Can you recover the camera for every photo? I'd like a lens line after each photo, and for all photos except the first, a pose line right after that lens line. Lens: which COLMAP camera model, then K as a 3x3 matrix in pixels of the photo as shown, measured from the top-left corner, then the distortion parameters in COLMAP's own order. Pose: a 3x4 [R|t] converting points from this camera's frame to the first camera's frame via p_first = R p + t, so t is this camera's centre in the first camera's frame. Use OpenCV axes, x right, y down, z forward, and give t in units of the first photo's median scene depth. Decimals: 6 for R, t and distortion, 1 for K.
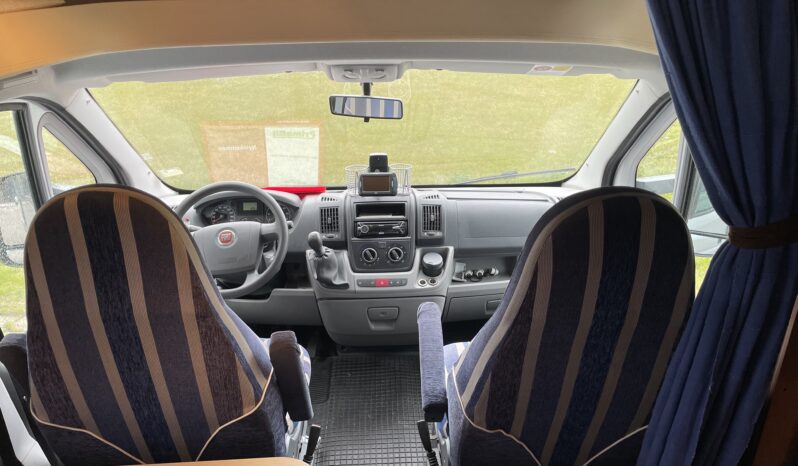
lens RADIAL K [[607.5, 0, 399.0], [0, 607.5, 233.0], [0, 0, 1]] dist [0.025934, -0.003005]
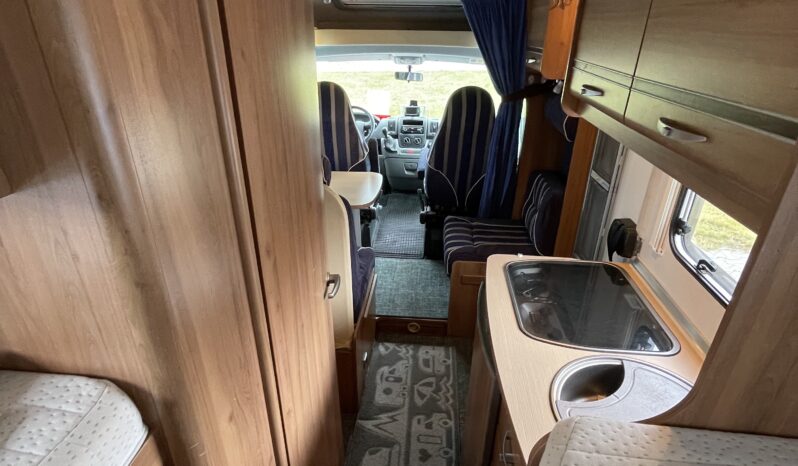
lens RADIAL K [[427.2, 0, 395.9], [0, 427.2, 228.5], [0, 0, 1]] dist [-0.001400, -0.000095]
pose [[0.991025, 0.079373, -0.107562, 0.121936], [-0.075156, 0.996256, 0.042716, 0.322356], [0.110550, -0.034249, 0.993280, -0.723324]]
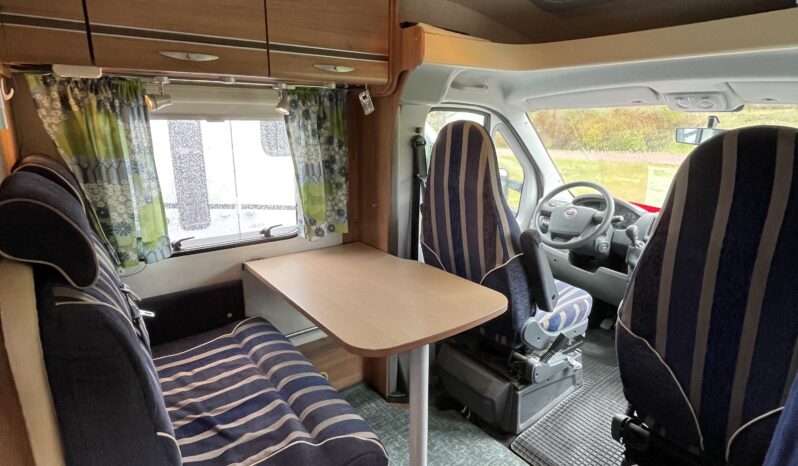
lens RADIAL K [[427.2, 0, 395.9], [0, 427.2, 228.5], [0, 0, 1]] dist [-0.001400, -0.000095]
pose [[0.569802, 0.232982, -0.788064, 0.300458], [-0.343791, 0.938601, 0.028911, 0.154418], [0.746414, 0.254456, 0.614914, 0.020875]]
